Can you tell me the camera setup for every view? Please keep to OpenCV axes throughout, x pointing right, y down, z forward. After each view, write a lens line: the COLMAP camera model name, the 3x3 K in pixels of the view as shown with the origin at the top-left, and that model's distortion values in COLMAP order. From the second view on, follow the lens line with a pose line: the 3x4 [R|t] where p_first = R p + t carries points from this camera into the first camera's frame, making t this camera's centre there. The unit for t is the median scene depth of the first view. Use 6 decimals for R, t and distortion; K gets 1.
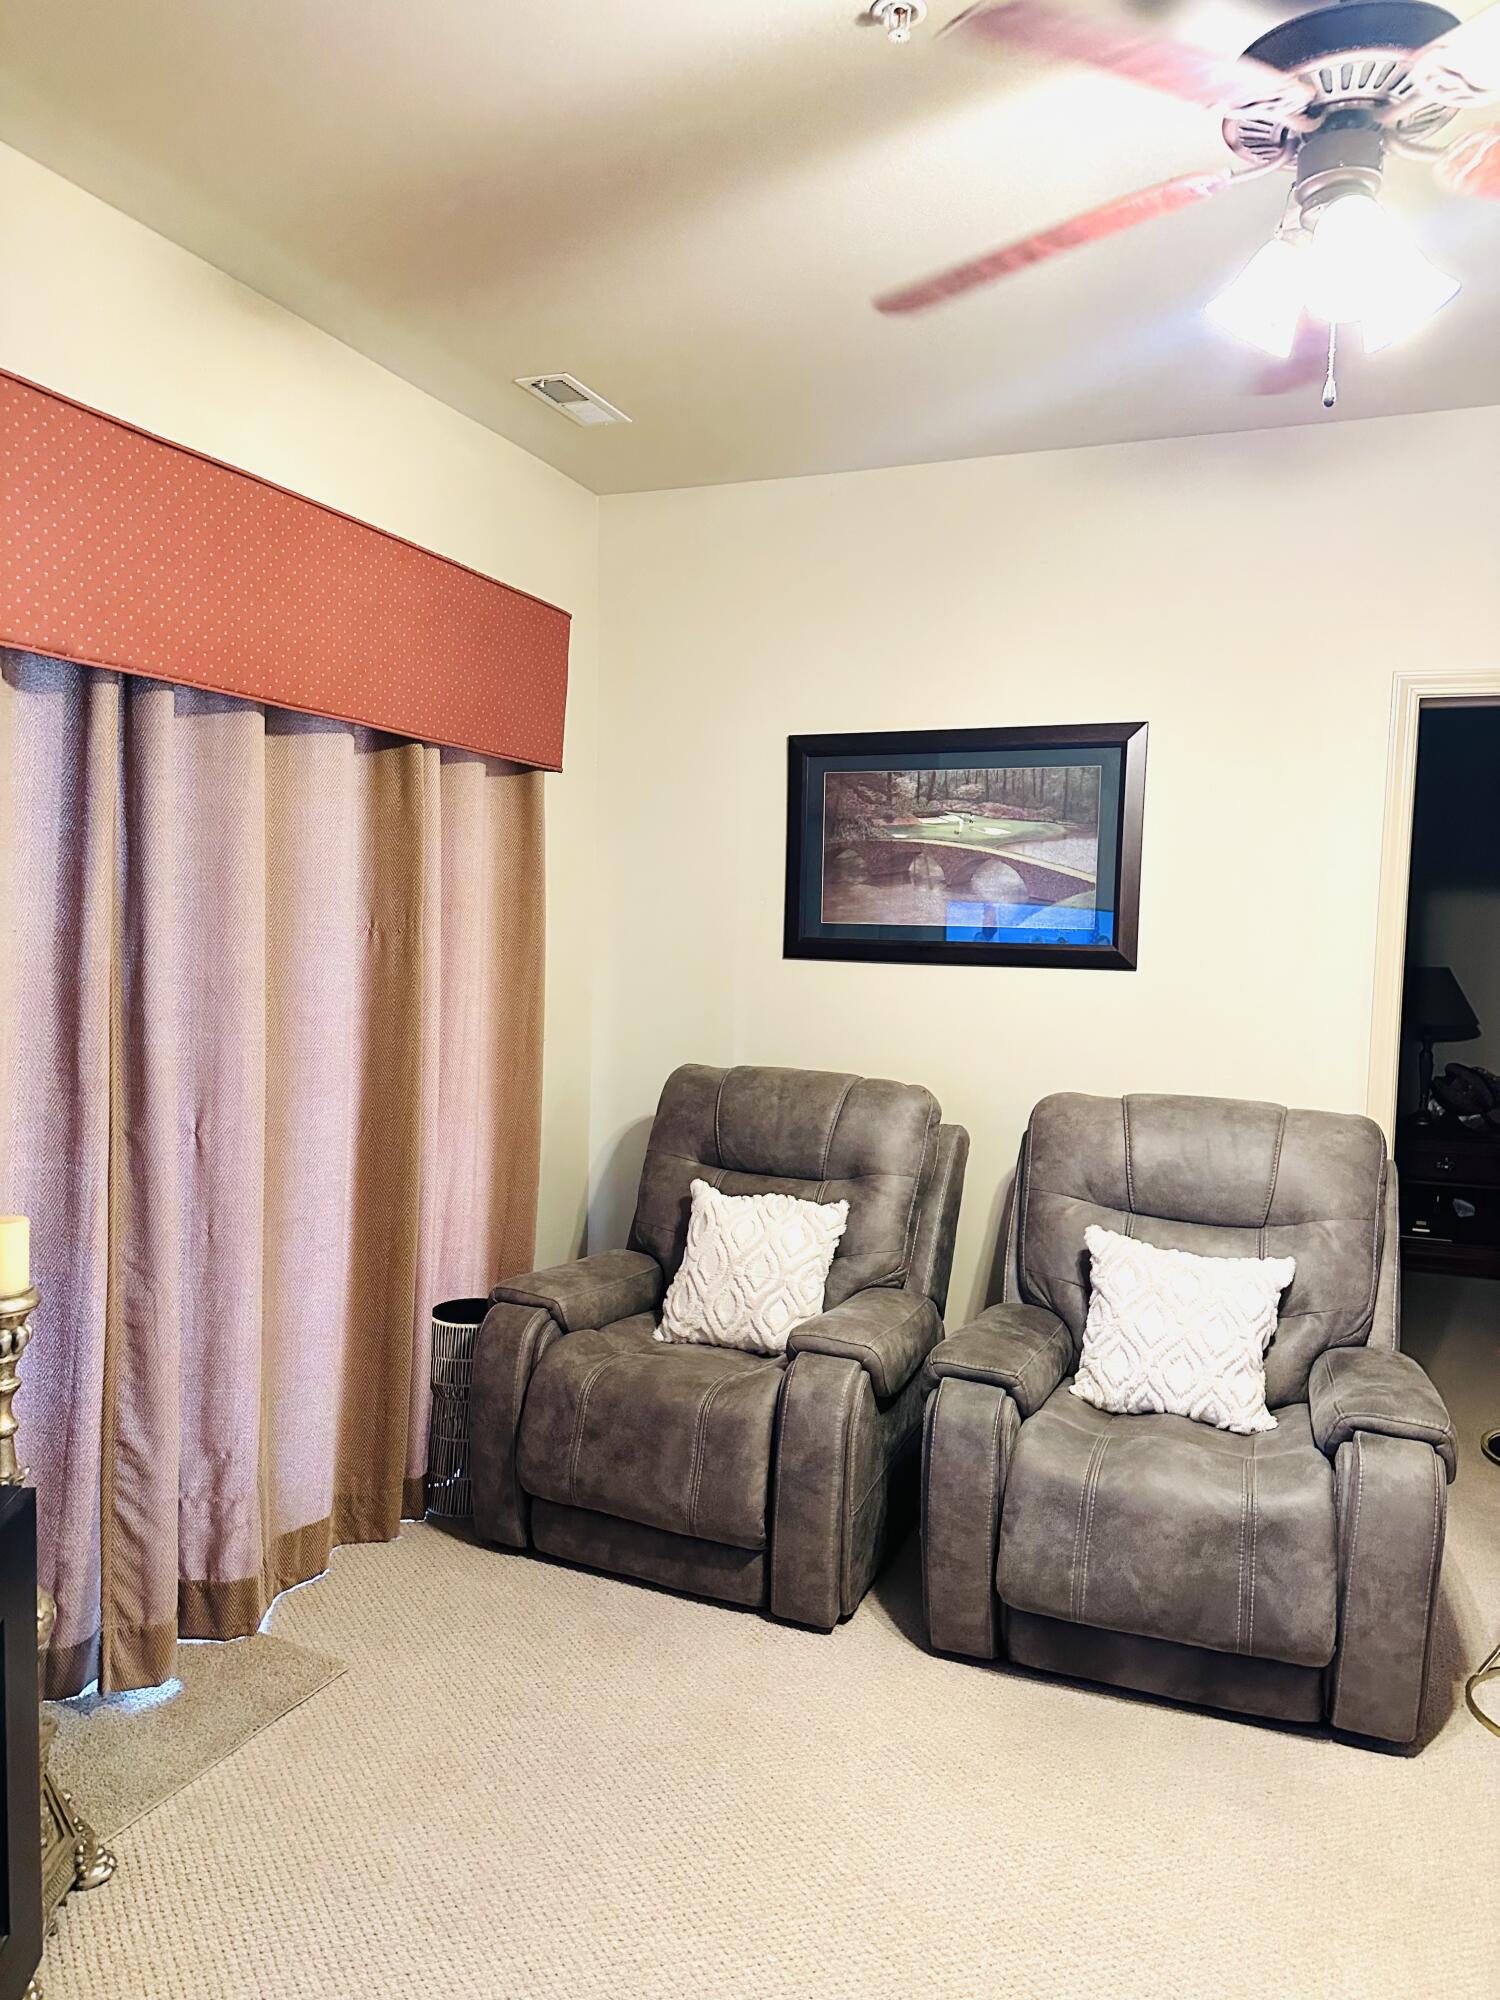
lens RADIAL K [[1378.7, 0, 750.0], [0, 1378.7, 1000.0], [0, 0, 1]] dist [0.002877, 0.000384]
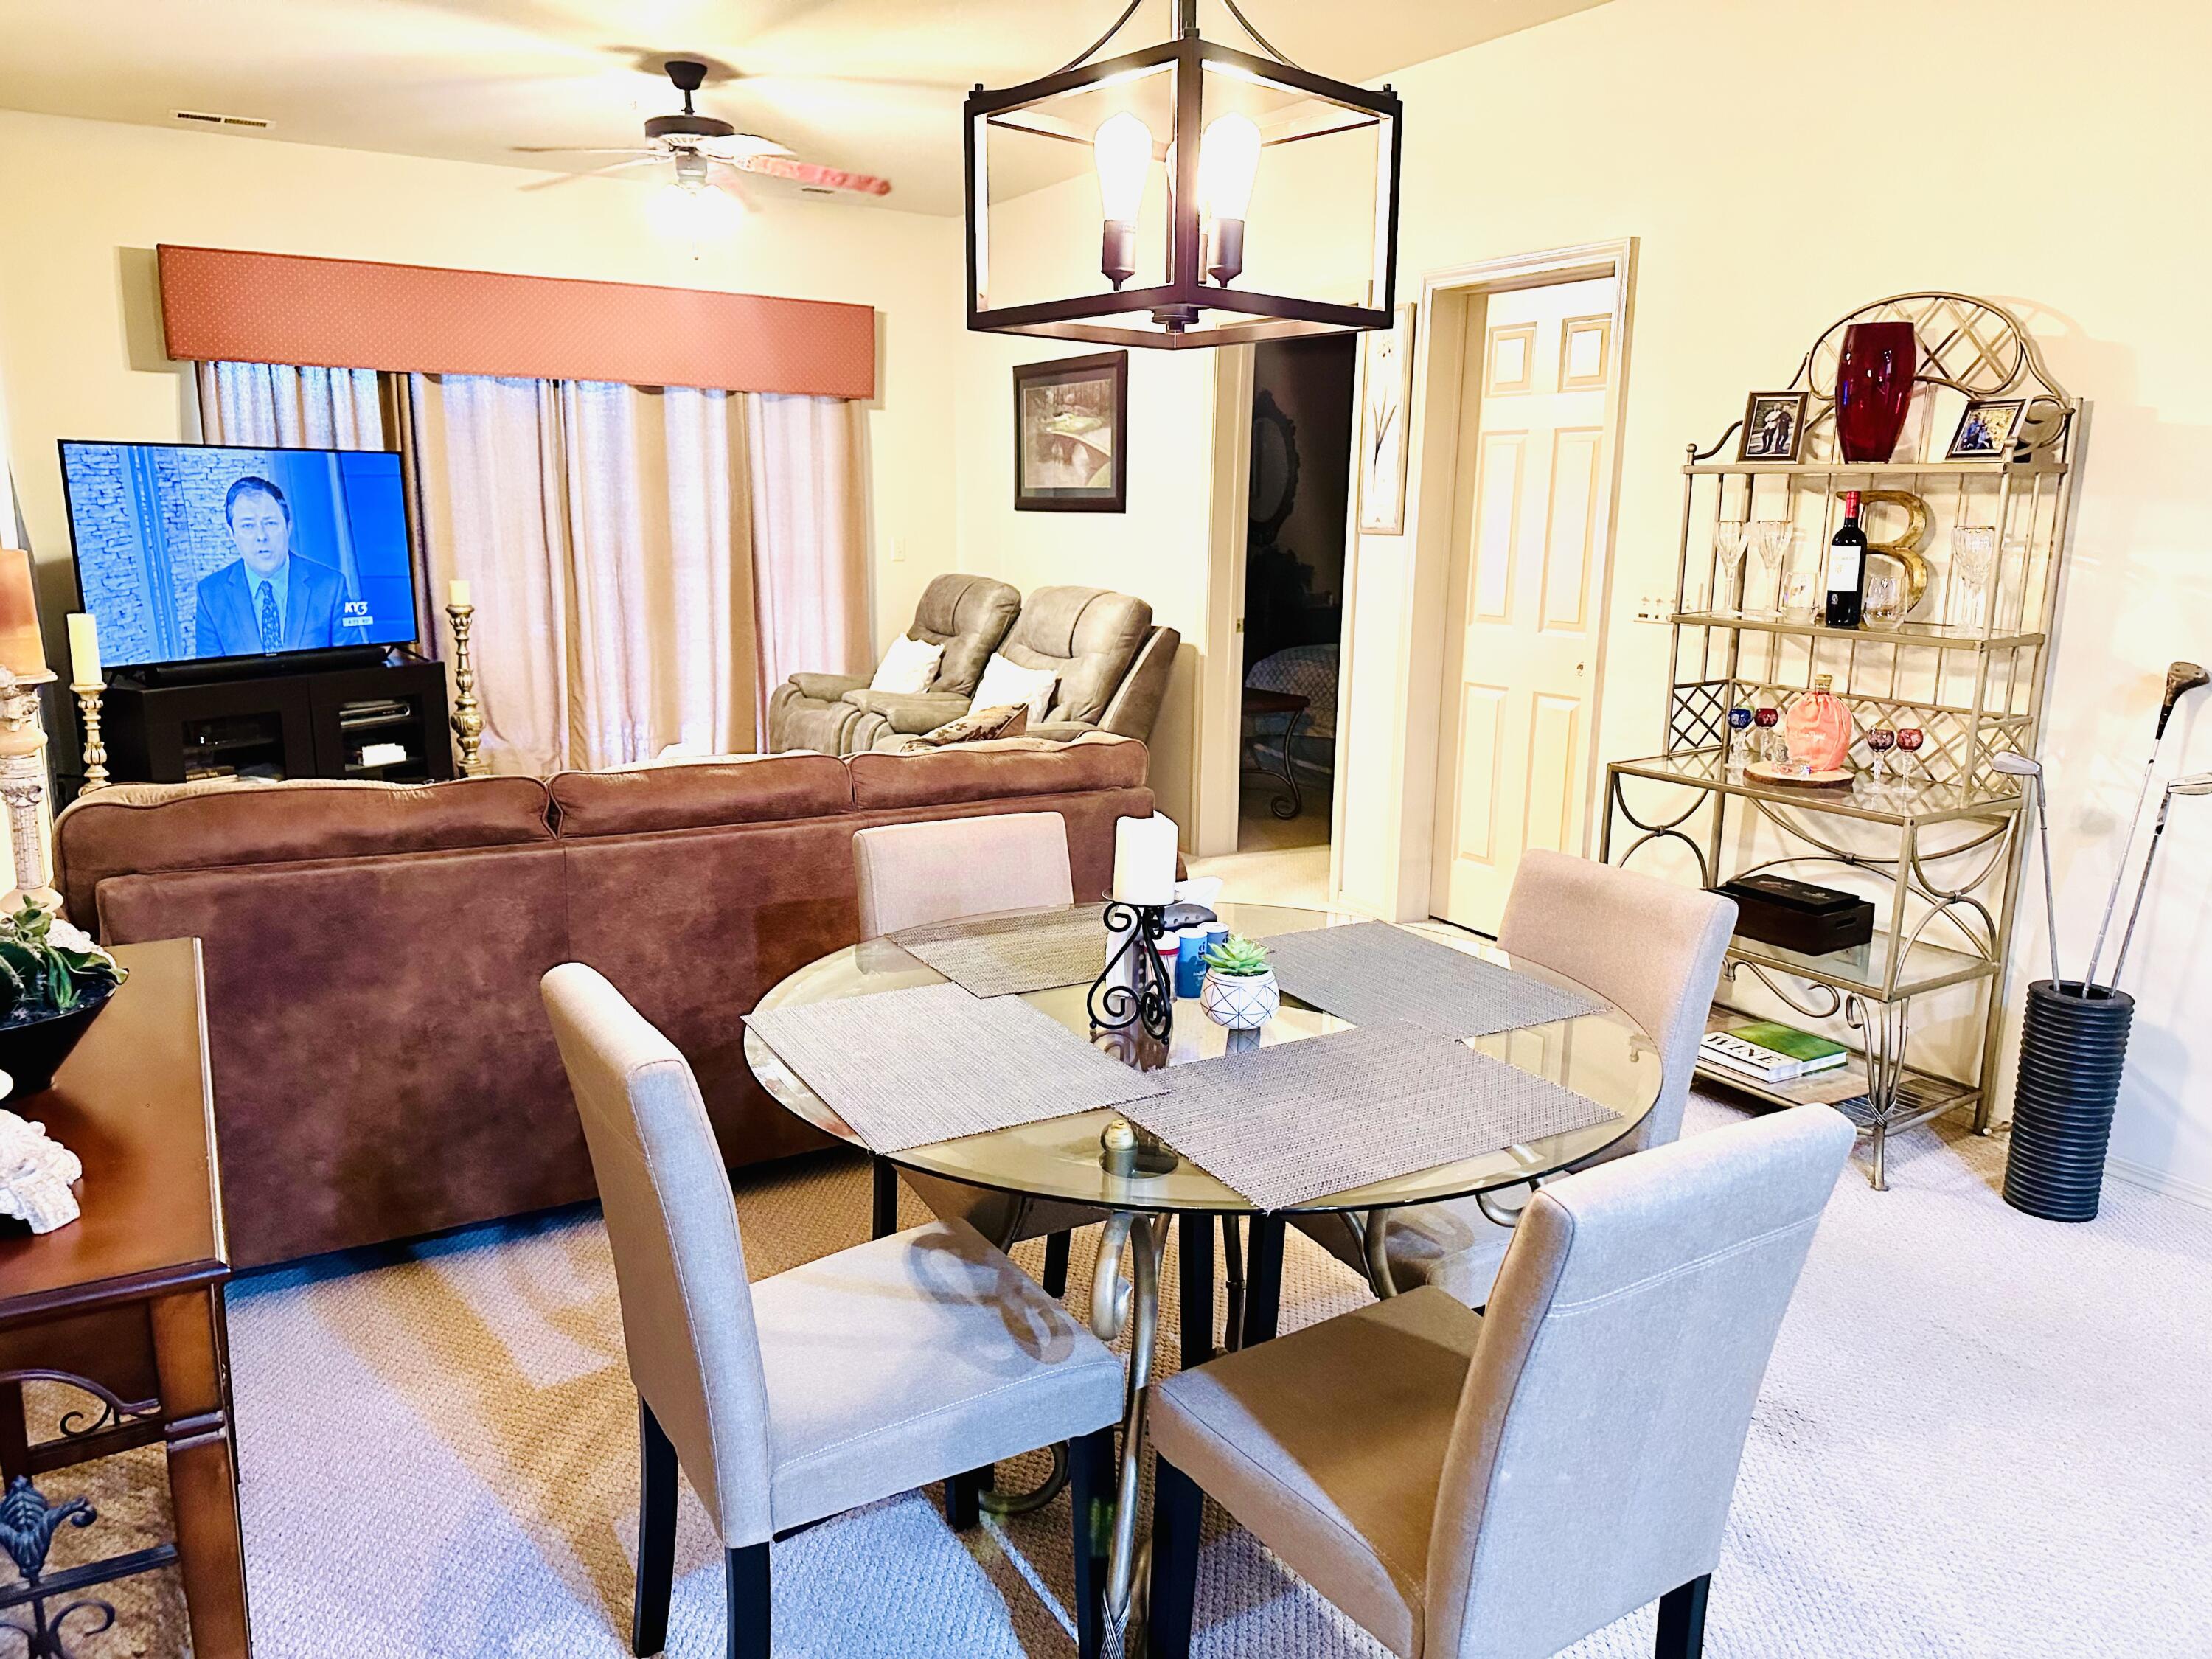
lens RADIAL K [[1524.8, 0, 1106.0], [0, 1524.8, 829.5], [0, 0, 1]] dist [0.002877, 0.000384]
pose [[0.774582, 0.124911, -0.620016, 1.326908], [-0.045566, 0.988777, 0.142278, 0.083292], [0.630830, -0.081954, 0.771581, -0.344029]]
